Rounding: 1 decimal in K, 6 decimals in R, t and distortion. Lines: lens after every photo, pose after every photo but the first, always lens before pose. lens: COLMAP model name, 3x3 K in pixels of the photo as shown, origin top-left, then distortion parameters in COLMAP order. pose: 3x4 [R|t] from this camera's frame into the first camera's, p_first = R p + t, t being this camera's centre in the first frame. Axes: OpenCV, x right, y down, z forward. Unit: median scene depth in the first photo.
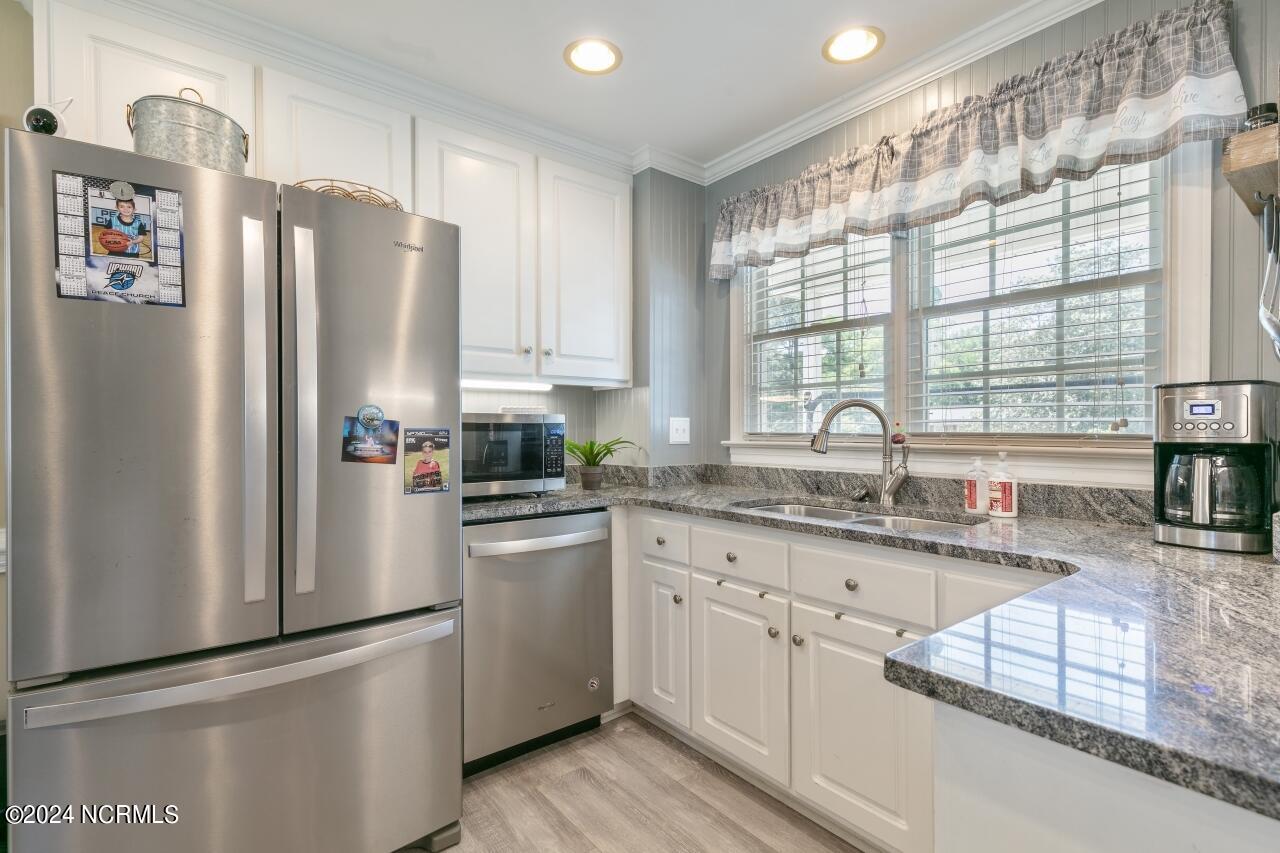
lens RADIAL K [[586.2, 0, 632.8], [0, 586.2, 435.3], [0, 0, 1]] dist [0.008415, -0.001848]
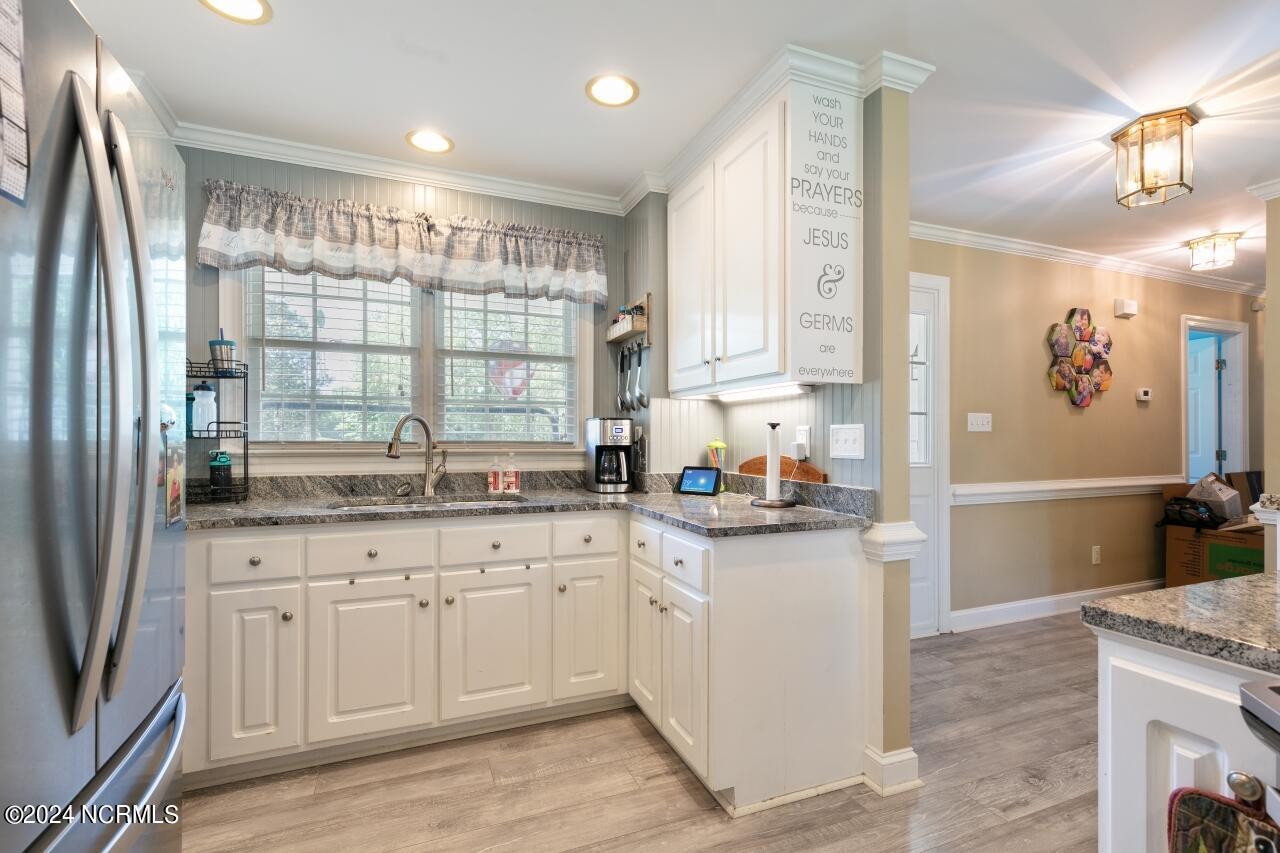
lens RADIAL K [[586.2, 0, 651.1], [0, 586.2, 439.7], [0, 0, 1]] dist [0.008415, -0.001848]
pose [[0.261255, 0.000326, 0.965270, -0.659325], [0.006301, 0.999978, -0.002043, -0.001222], [-0.965249, 0.006616, 0.261248, 0.172224]]
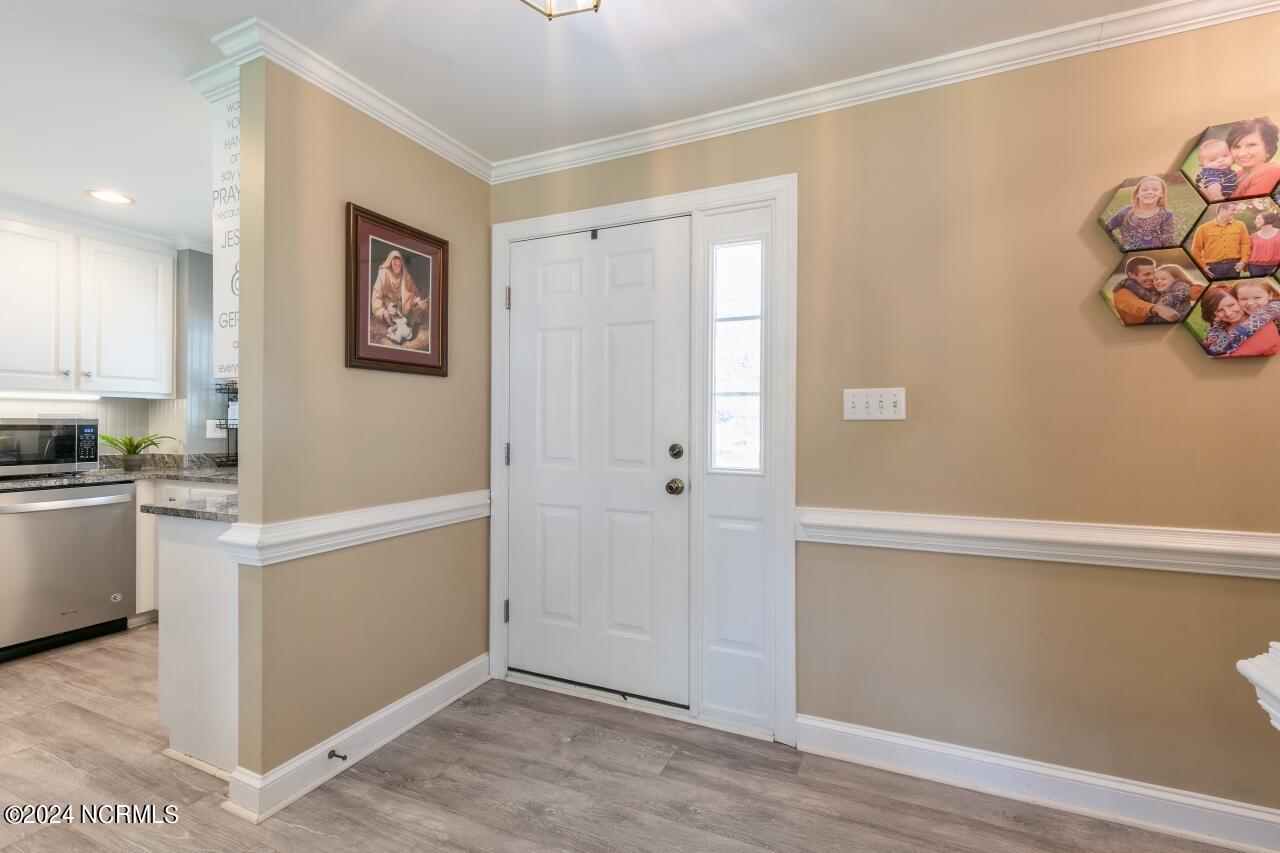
lens RADIAL K [[586.2, 0, 642.2], [0, 586.2, 419.9], [0, 0, 1]] dist [0.008415, -0.001848]
pose [[0.887546, 0.005627, 0.460684, 0.433571], [0.001719, 0.999878, -0.015525, -0.007634], [-0.460715, 0.014572, 0.887429, -0.976663]]
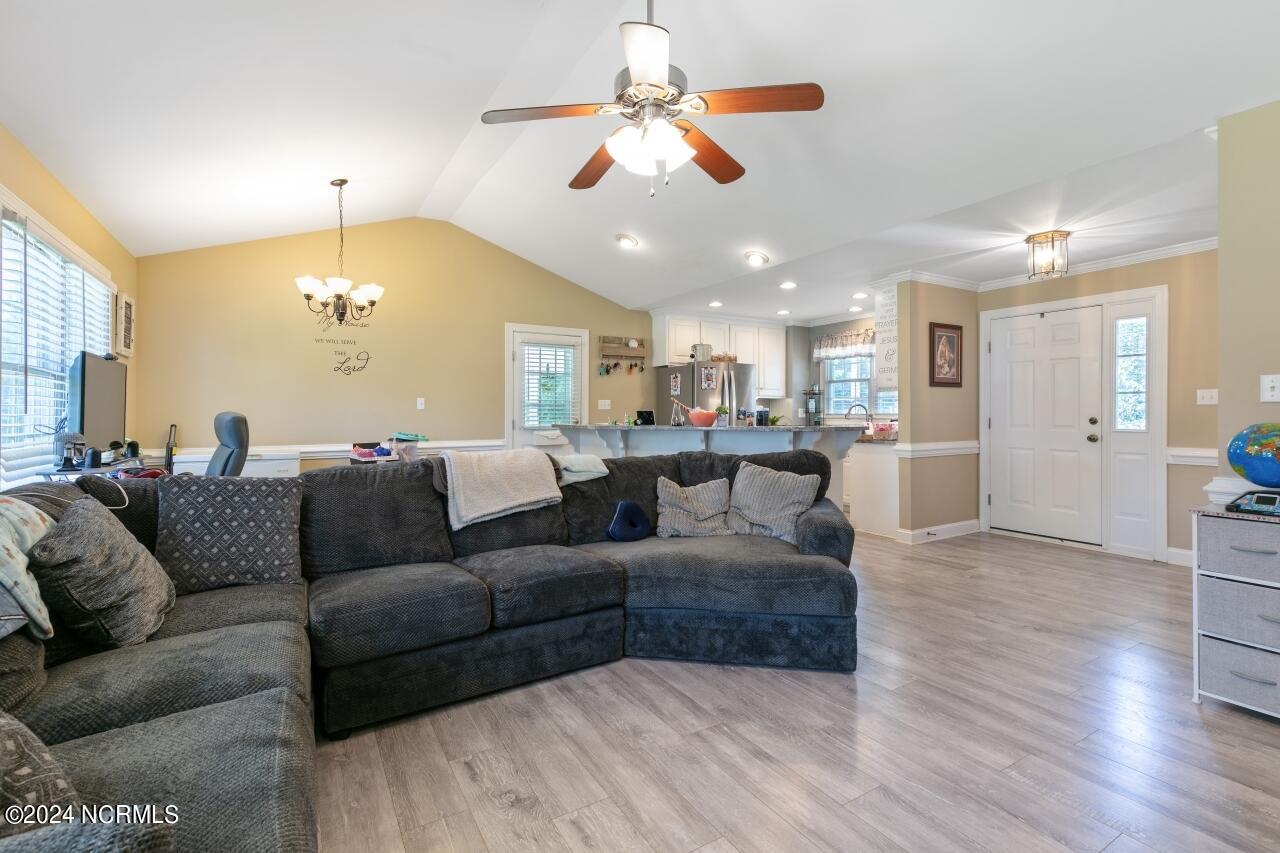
lens RADIAL K [[586.2, 0, 641.7], [0, 586.2, 413.1], [0, 0, 1]] dist [0.008415, -0.001848]
pose [[0.993305, 0.001596, -0.115510, -0.470982], [-0.003099, 0.999913, -0.012835, 0.038059], [0.115480, 0.013107, 0.993223, -2.485851]]
